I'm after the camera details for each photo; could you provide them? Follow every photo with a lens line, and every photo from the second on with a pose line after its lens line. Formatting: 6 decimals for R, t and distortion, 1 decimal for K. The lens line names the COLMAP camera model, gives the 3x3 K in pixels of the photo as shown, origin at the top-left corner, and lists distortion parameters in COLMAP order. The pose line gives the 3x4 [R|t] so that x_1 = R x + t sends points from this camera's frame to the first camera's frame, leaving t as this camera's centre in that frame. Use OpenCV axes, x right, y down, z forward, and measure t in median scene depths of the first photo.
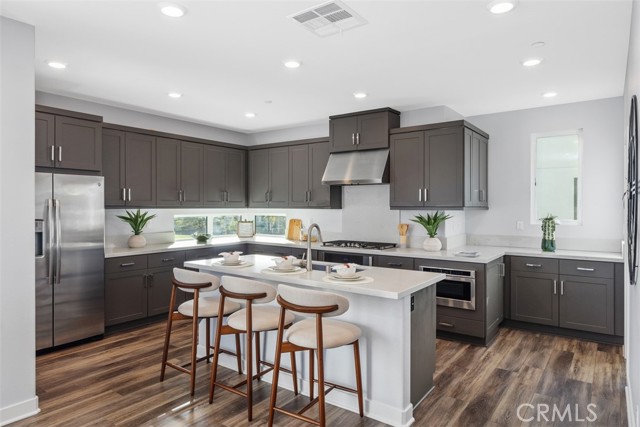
lens RADIAL K [[397.9, 0, 315.0], [0, 397.9, 211.5], [0, 0, 1]] dist [0.004208, 0.002289]
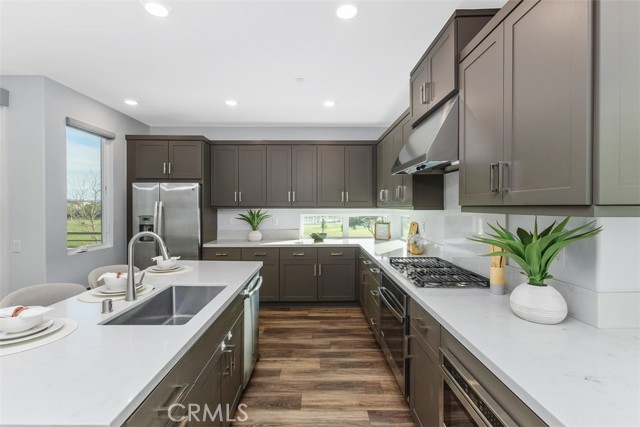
lens RADIAL K [[295.0, 0, 316.8], [0, 295.0, 211.4], [0, 0, 1]] dist [0.000757, 0.000919]
pose [[0.598754, 0.010014, -0.800871, 0.392159], [-0.009241, 0.999942, 0.005595, -0.005368], [0.800880, 0.004051, 0.598811, 0.647886]]
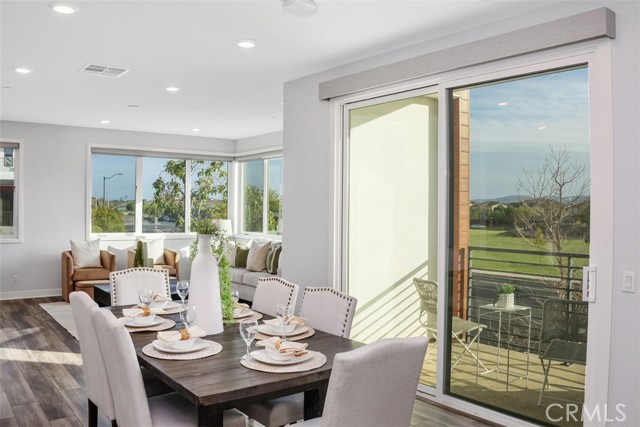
lens RADIAL K [[543.5, 0, 323.0], [0, 543.5, 204.3], [0, 0, 1]] dist [-0.166060, 0.040121]
pose [[-0.280789, -0.013136, -0.959680, 0.211076], [-0.019465, 0.999779, -0.007990, -0.001532], [0.959572, 0.016437, -0.280982, 0.361263]]
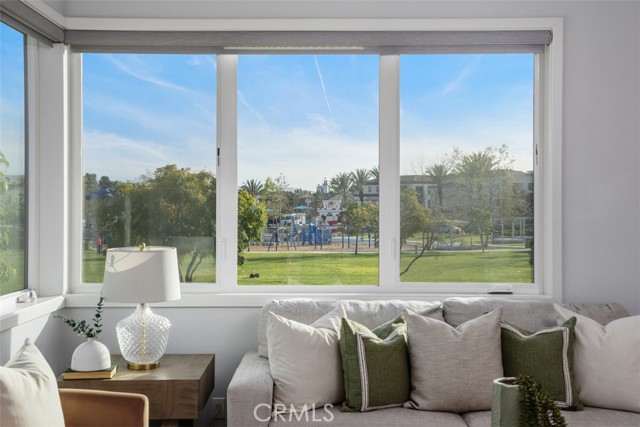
lens RADIAL K [[880.6, 0, 321.7], [0, 880.6, 197.5], [0, 0, 1]] dist [0.138768, 0.000000]
pose [[0.580928, -0.006322, -0.813931, -0.689433], [-0.008928, 0.999860, -0.014139, 0.006205], [0.813906, 0.015480, 0.580790, -0.877646]]
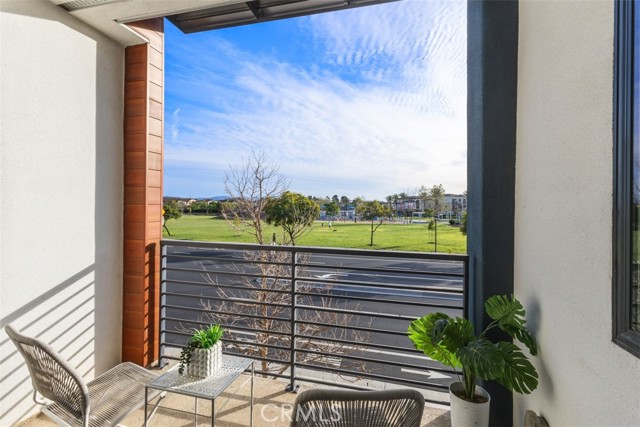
lens RADIAL K [[295.0, 0, 319.9], [0, 295.0, 208.0], [0, 0, 1]] dist [0.000757, 0.000919]
pose [[0.372718, 0.008951, -0.927901, -0.457502], [-0.019259, 0.999813, 0.001908, 0.014327], [0.927745, 0.017160, 0.372821, 0.401877]]
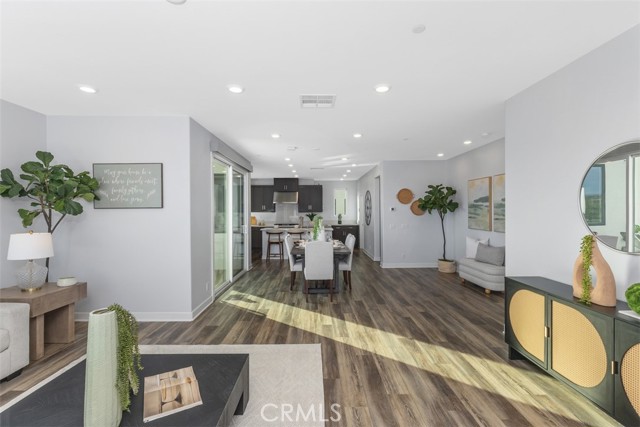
lens RADIAL K [[295.0, 0, 311.7], [0, 295.0, 214.3], [0, 0, 1]] dist [0.000757, 0.000919]
pose [[0.813702, -0.012149, 0.581155, -1.036348], [0.012219, 0.999918, 0.003795, 0.002805], [-0.581154, 0.004013, 0.813784, -0.873319]]
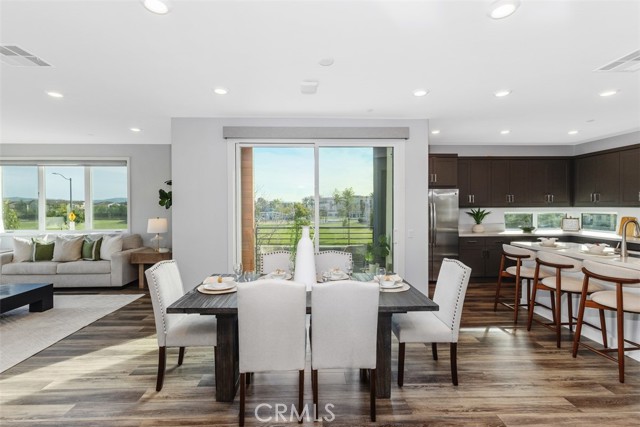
lens RADIAL K [[295.0, 0, 316.9], [0, 295.0, 209.9], [0, 0, 1]] dist [0.000757, 0.000919]
pose [[0.612496, 0.004240, -0.790462, 0.086984], [-0.004516, 0.999988, 0.001865, 0.002152], [0.790460, 0.002428, 0.612508, -0.223735]]
